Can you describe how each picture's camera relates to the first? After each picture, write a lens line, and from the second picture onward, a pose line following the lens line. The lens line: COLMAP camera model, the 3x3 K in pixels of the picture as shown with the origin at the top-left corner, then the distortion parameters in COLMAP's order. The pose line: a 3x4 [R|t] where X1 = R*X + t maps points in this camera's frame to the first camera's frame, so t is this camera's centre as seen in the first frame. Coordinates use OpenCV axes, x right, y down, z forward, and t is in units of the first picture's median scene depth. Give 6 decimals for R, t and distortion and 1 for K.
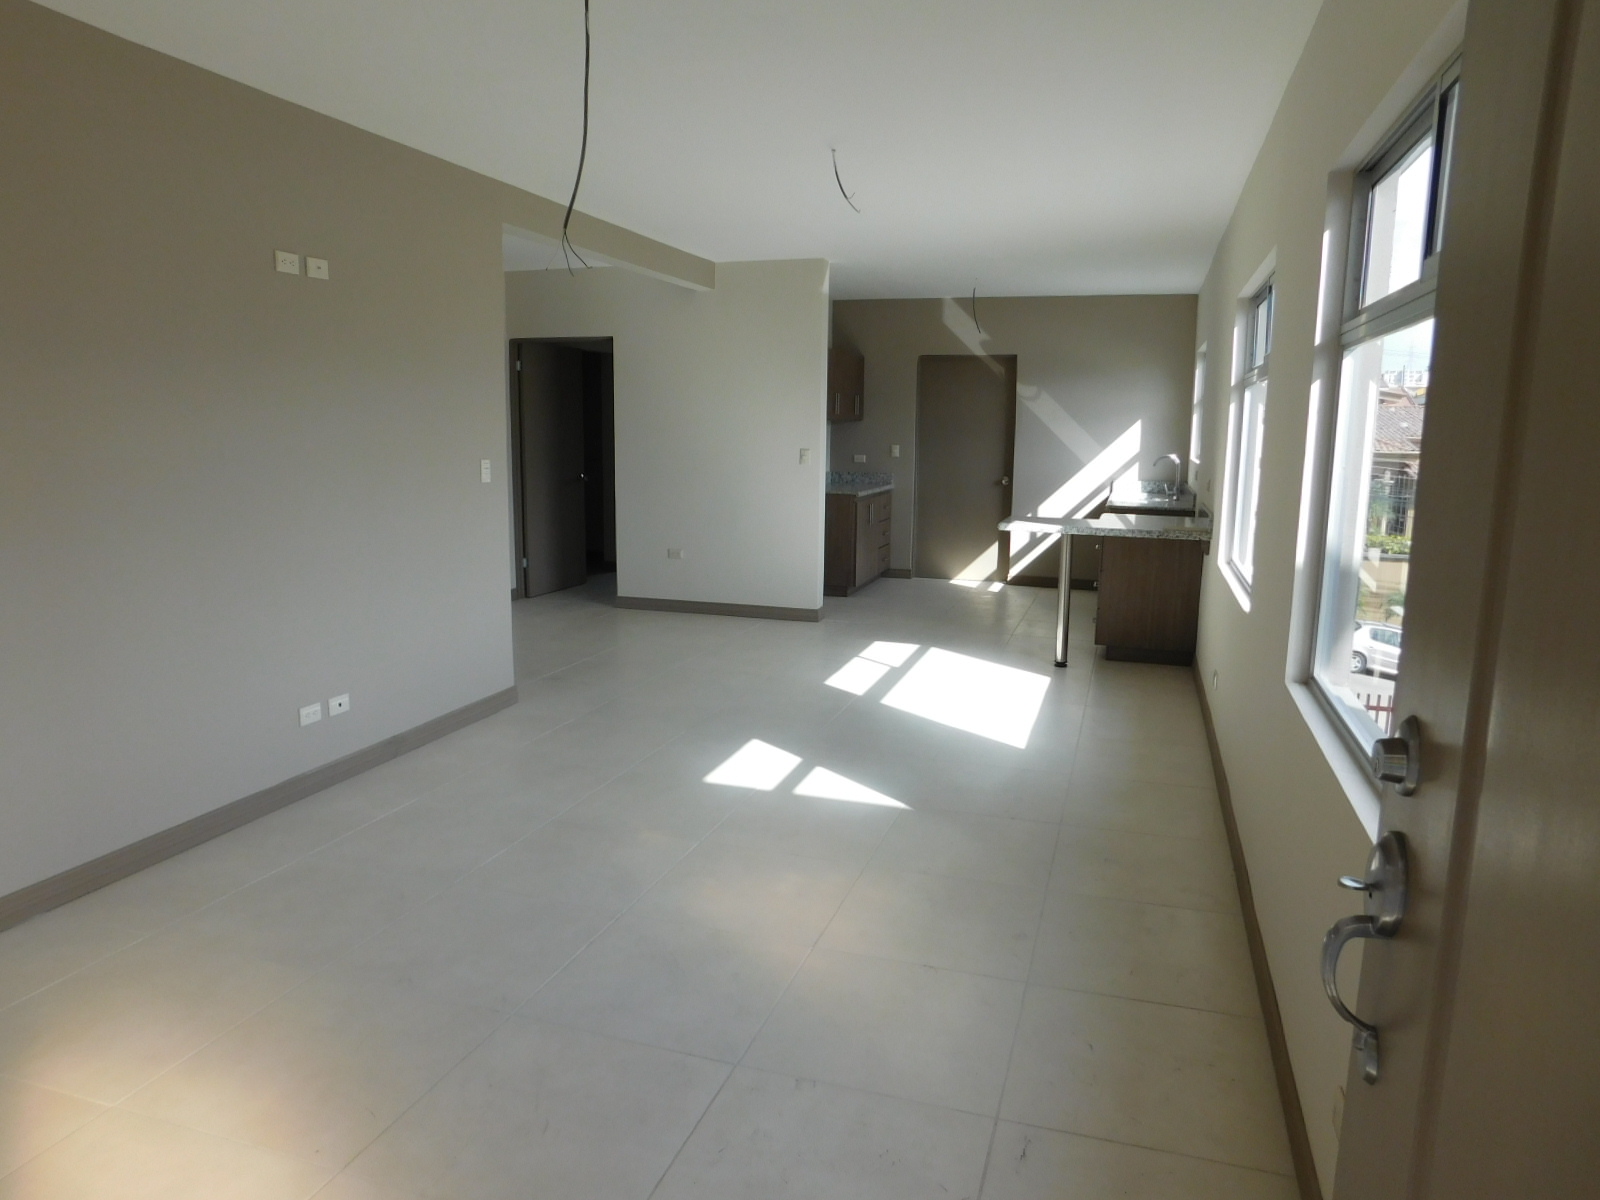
lens RADIAL K [[1065.7, 0, 806.7], [0, 1065.7, 593.3], [0, 0, 1]] dist [-0.037741, -0.000397]
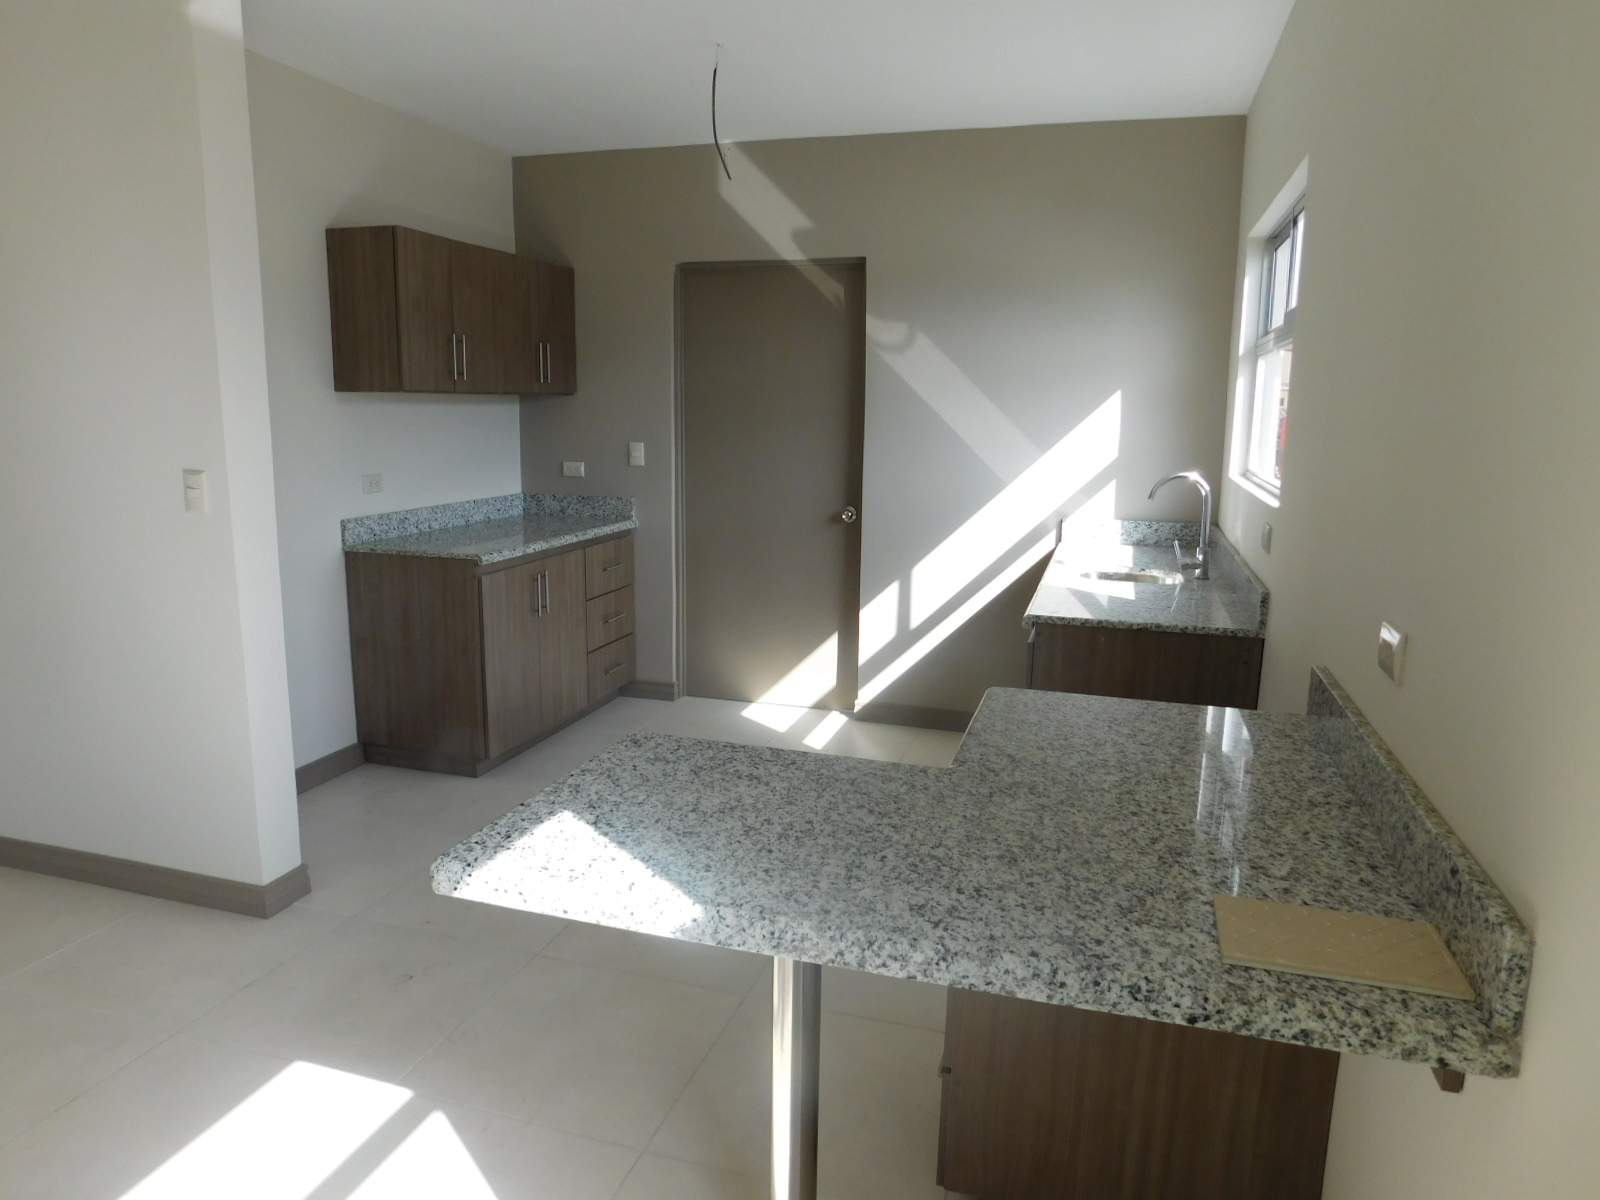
lens RADIAL K [[1065.7, 0, 789.1], [0, 1065.7, 599.2], [0, 0, 1]] dist [-0.037741, -0.000397]
pose [[0.999999, 0.001157, 0.000211, 0.158798], [-0.001162, 0.999694, 0.024722, -0.078595], [-0.000182, -0.024722, 0.999694, 0.499322]]
